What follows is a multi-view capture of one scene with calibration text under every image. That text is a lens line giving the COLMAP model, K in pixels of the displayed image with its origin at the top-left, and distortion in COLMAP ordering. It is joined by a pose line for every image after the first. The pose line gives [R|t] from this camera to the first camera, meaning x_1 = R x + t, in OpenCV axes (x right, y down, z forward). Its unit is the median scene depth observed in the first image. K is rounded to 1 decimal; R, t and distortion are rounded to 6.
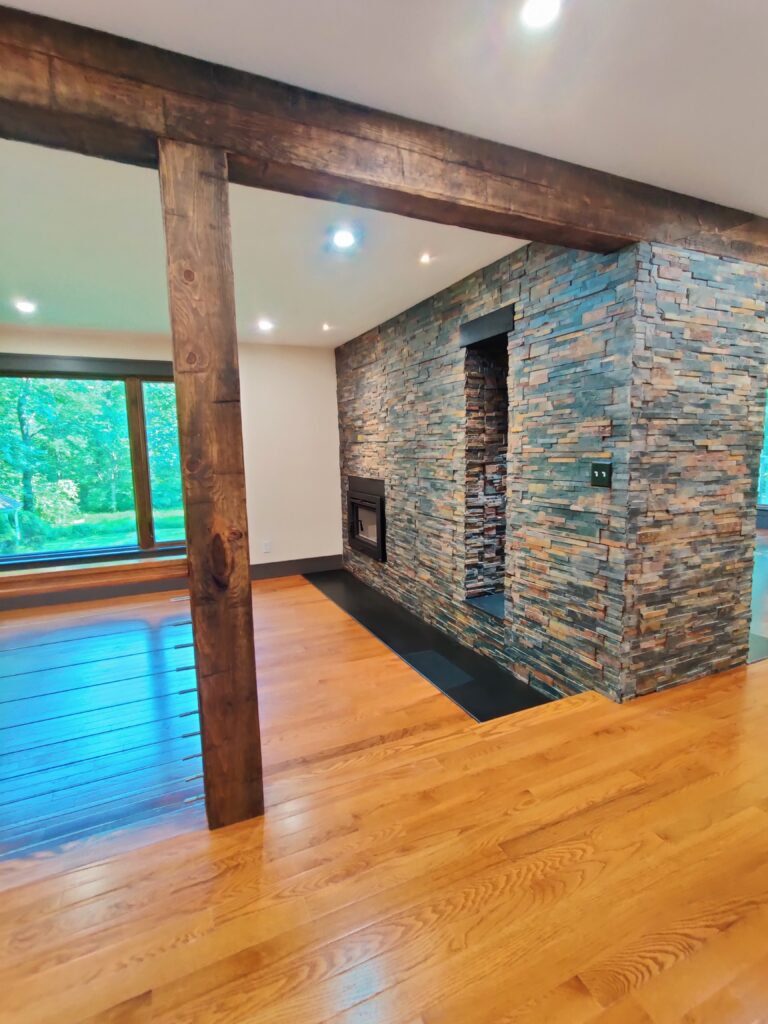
lens RADIAL K [[501.7, 0, 390.2], [0, 501.7, 512.3], [0, 0, 1]] dist [0.006612, -0.001319]
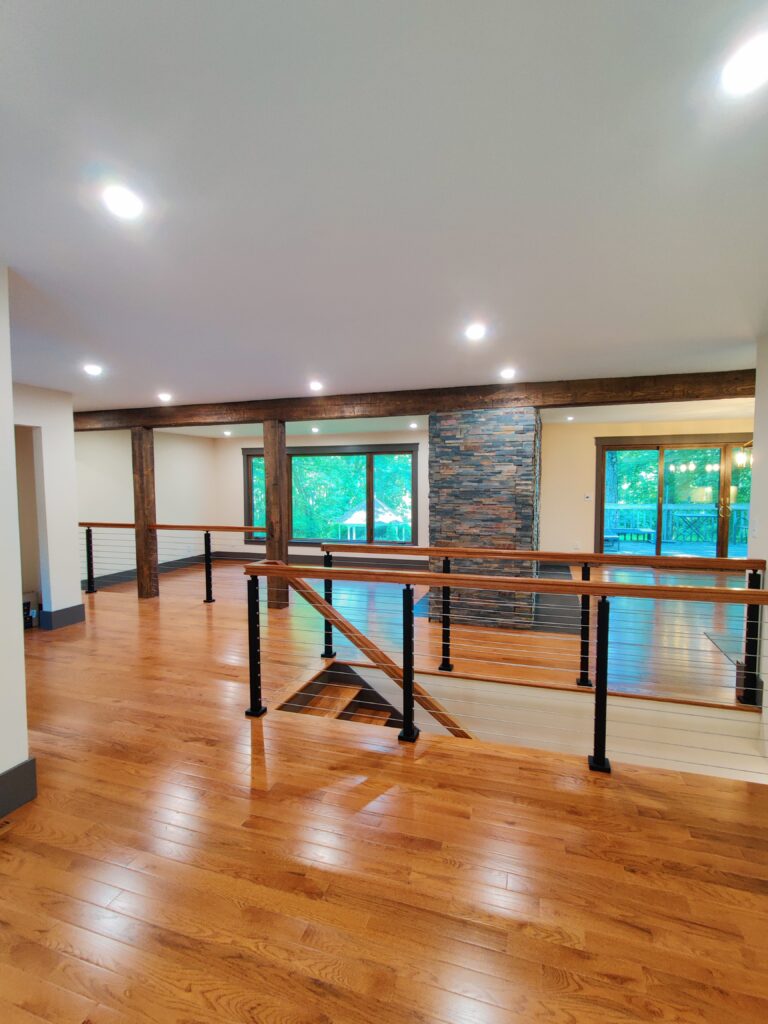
lens RADIAL K [[501.7, 0, 389.1], [0, 501.7, 512.1], [0, 0, 1]] dist [0.006612, -0.001319]
pose [[0.735251, 0.054083, -0.675633, 1.709253], [-0.096330, 0.995031, -0.025181, -0.007533], [0.670914, 0.083598, 0.736808, -0.687748]]
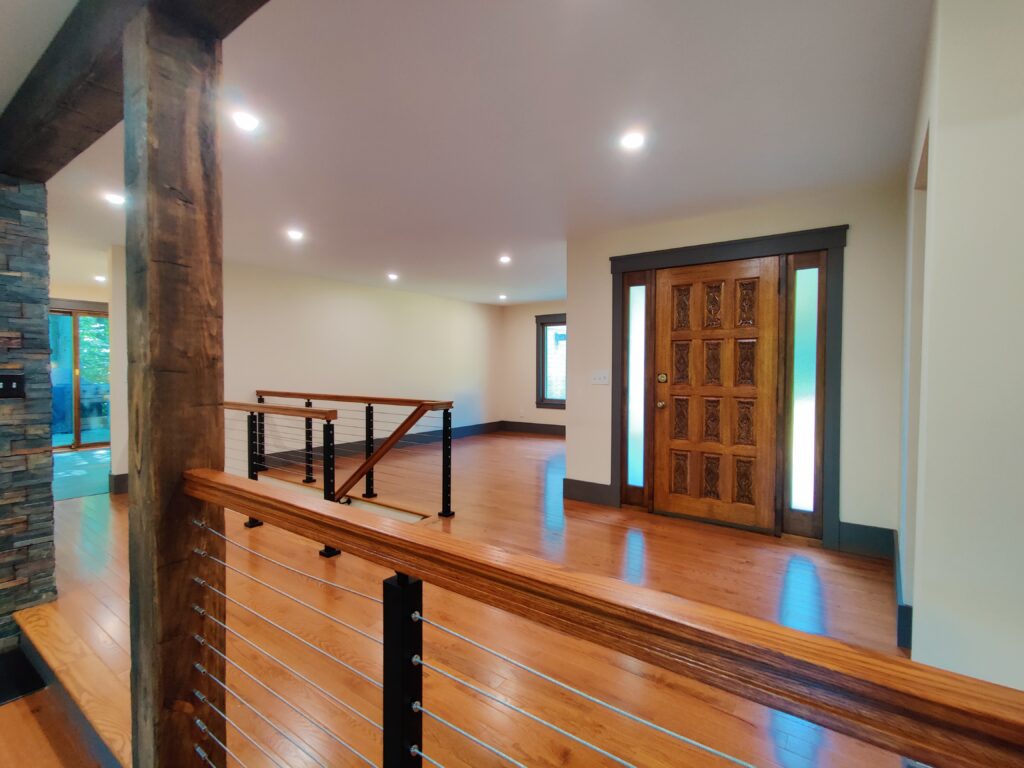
lens RADIAL K [[501.7, 0, 512.5], [0, 501.7, 380.1], [0, 0, 1]] dist [0.006612, -0.001319]
pose [[-0.485264, -0.005811, 0.874348, -0.907307], [0.118069, 0.990384, 0.072111, -0.039109], [-0.866359, 0.138227, -0.479912, 0.593690]]
